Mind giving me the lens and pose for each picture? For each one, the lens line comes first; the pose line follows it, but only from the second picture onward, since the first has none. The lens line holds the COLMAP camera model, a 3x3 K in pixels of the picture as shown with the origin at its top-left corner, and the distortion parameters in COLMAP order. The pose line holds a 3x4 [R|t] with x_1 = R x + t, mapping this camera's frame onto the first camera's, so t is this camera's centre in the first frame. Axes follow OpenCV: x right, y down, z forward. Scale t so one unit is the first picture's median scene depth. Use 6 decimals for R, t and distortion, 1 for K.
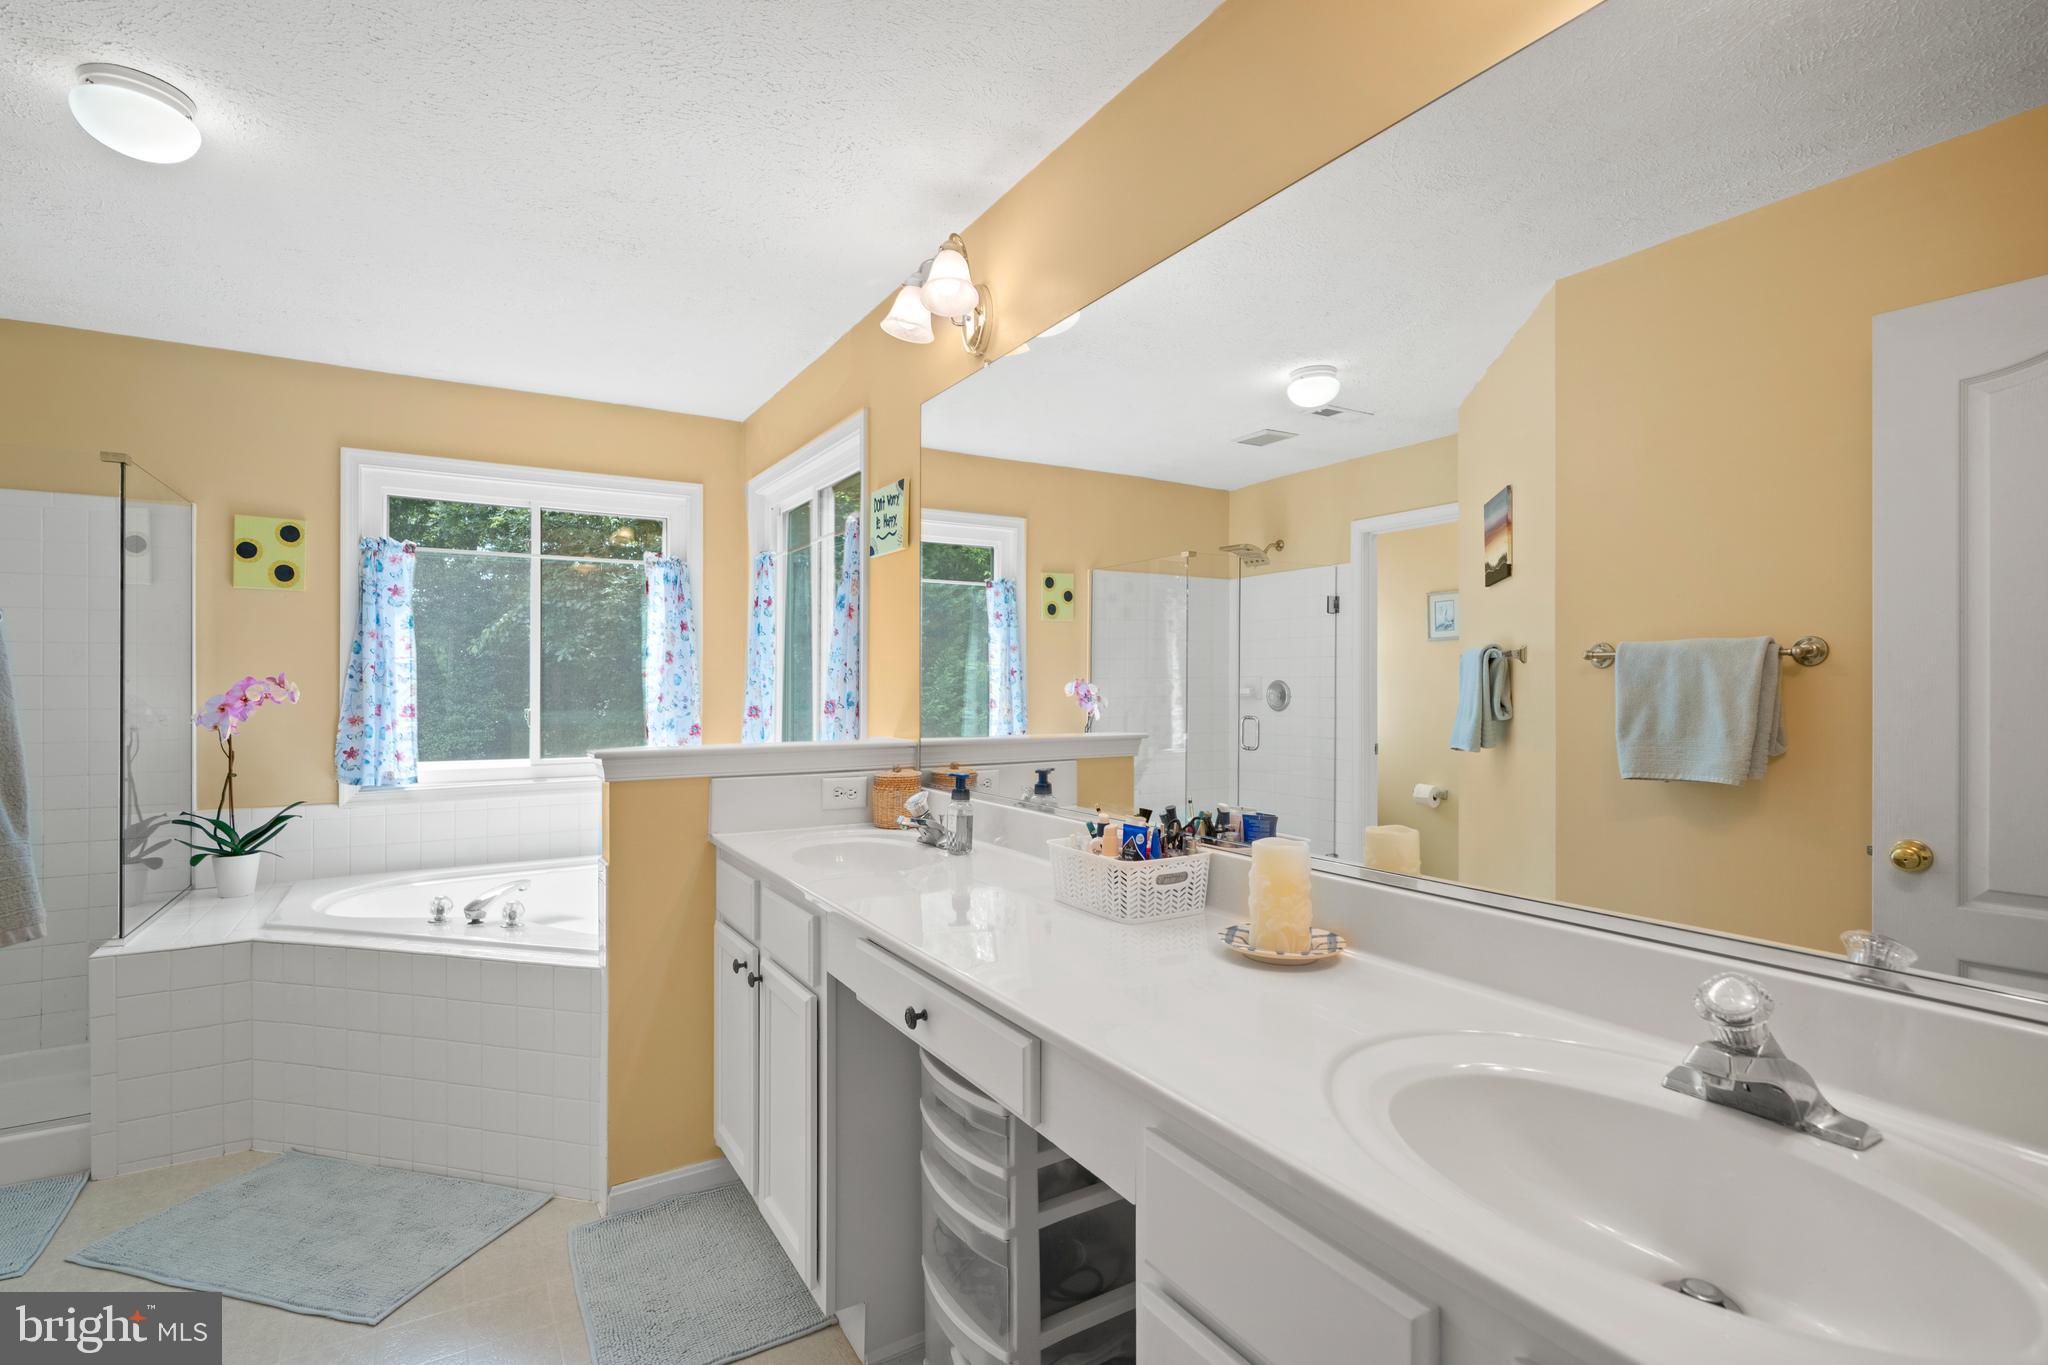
lens RADIAL K [[942.1, 0, 1024.0], [0, 942.1, 682.5], [0, 0, 1]] dist [-0.000708, -0.000079]
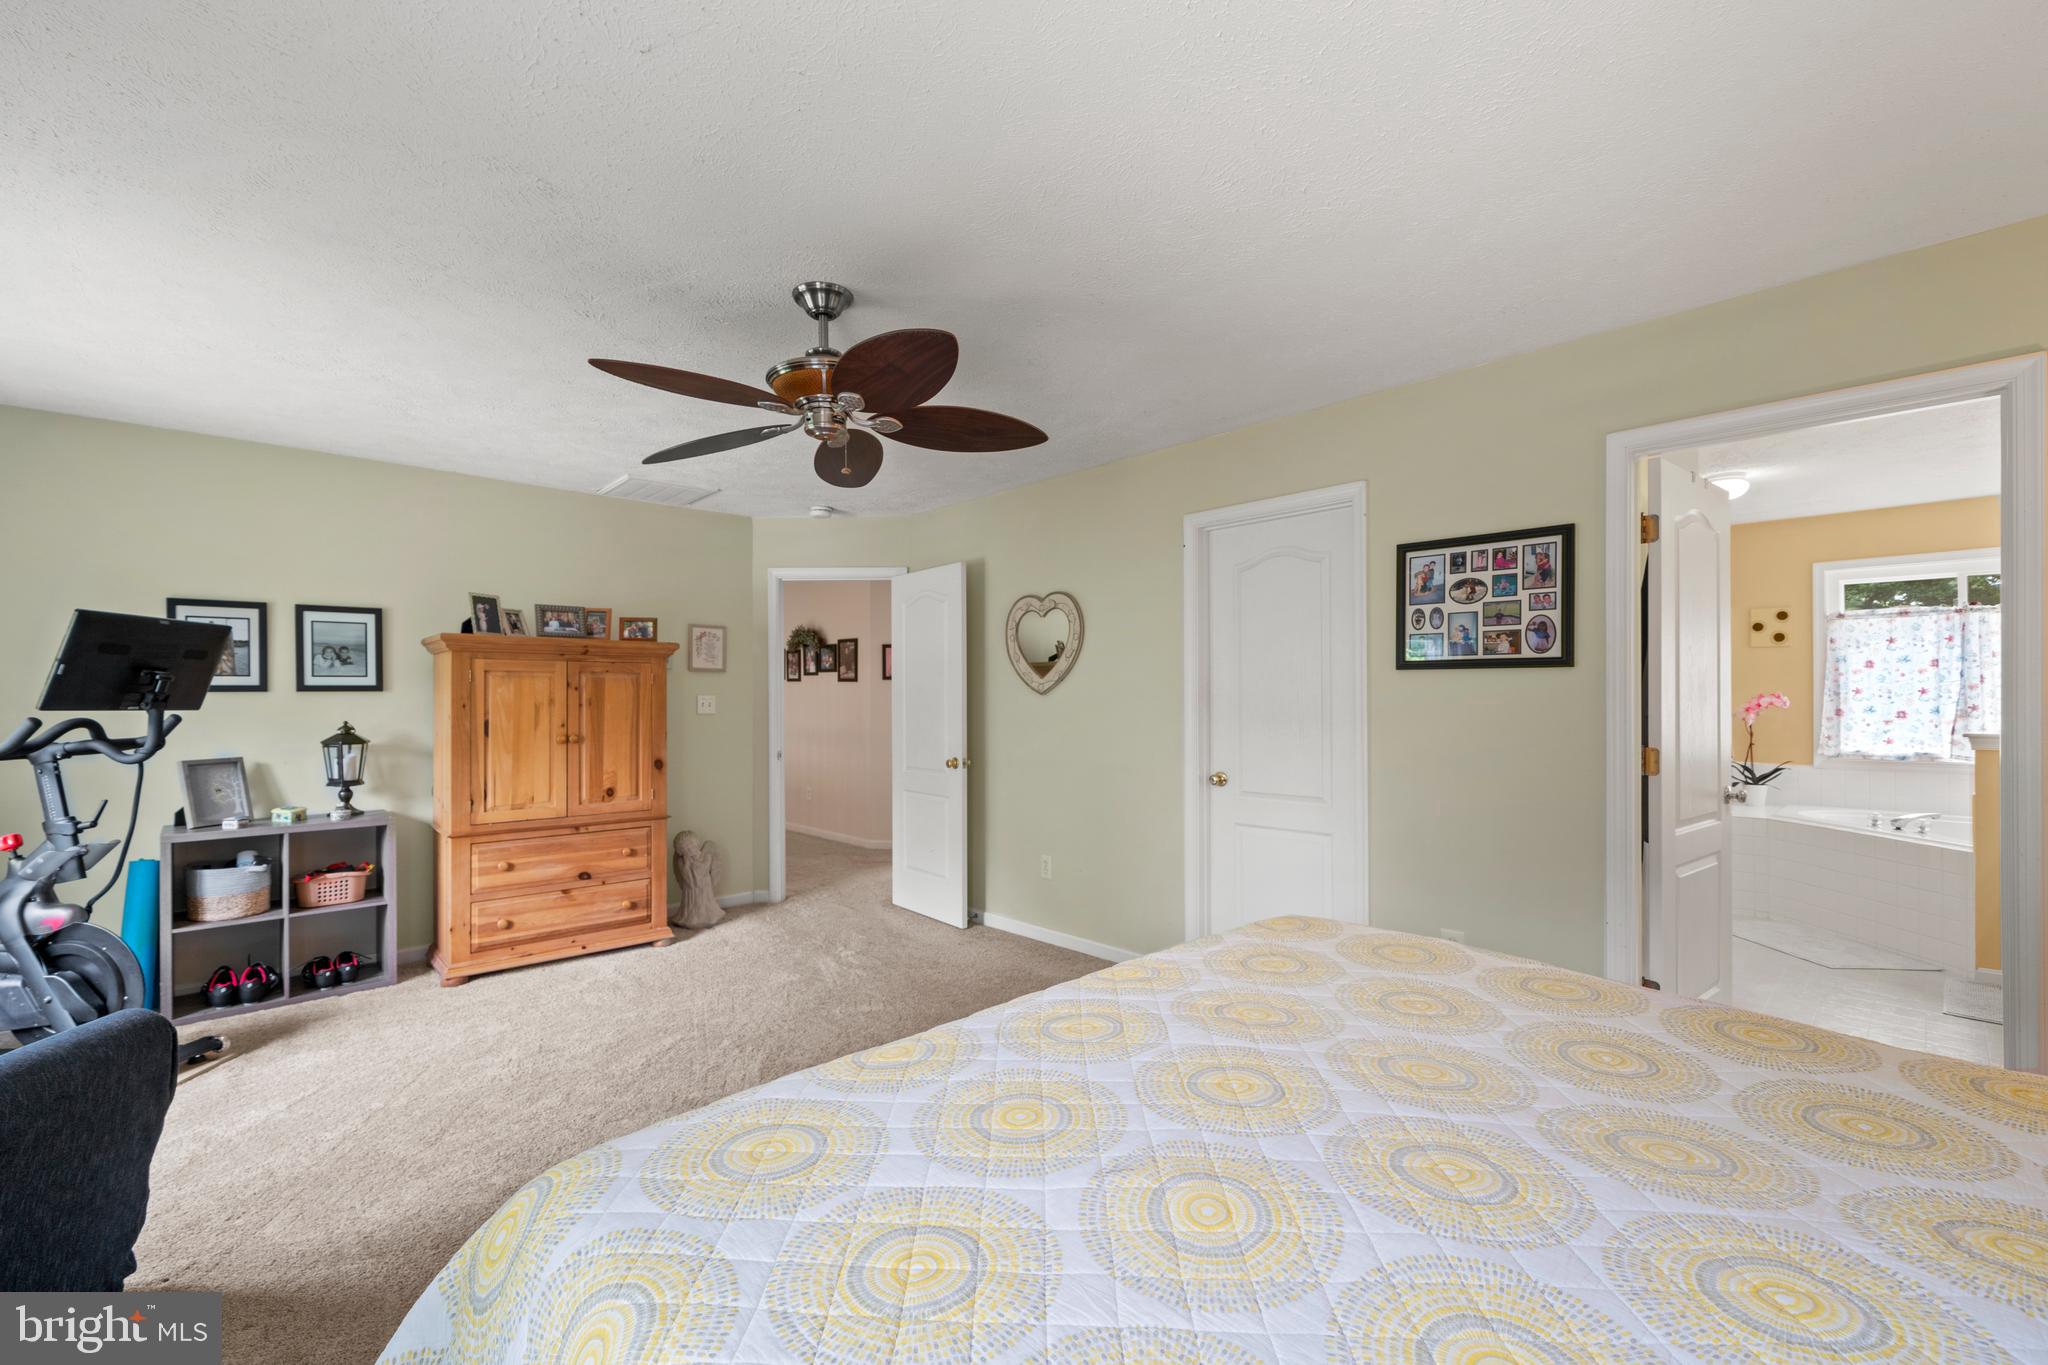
lens RADIAL K [[827.2, 0, 1024.0], [0, 827.2, 682.5], [0, 0, 1]] dist [-0.000460, 0.000008]
pose [[0.182659, -0.011213, -0.983112, 0.566079], [-0.000707, 0.999933, -0.011537, -0.007836], [0.983176, 0.002802, 0.182639, -0.791692]]
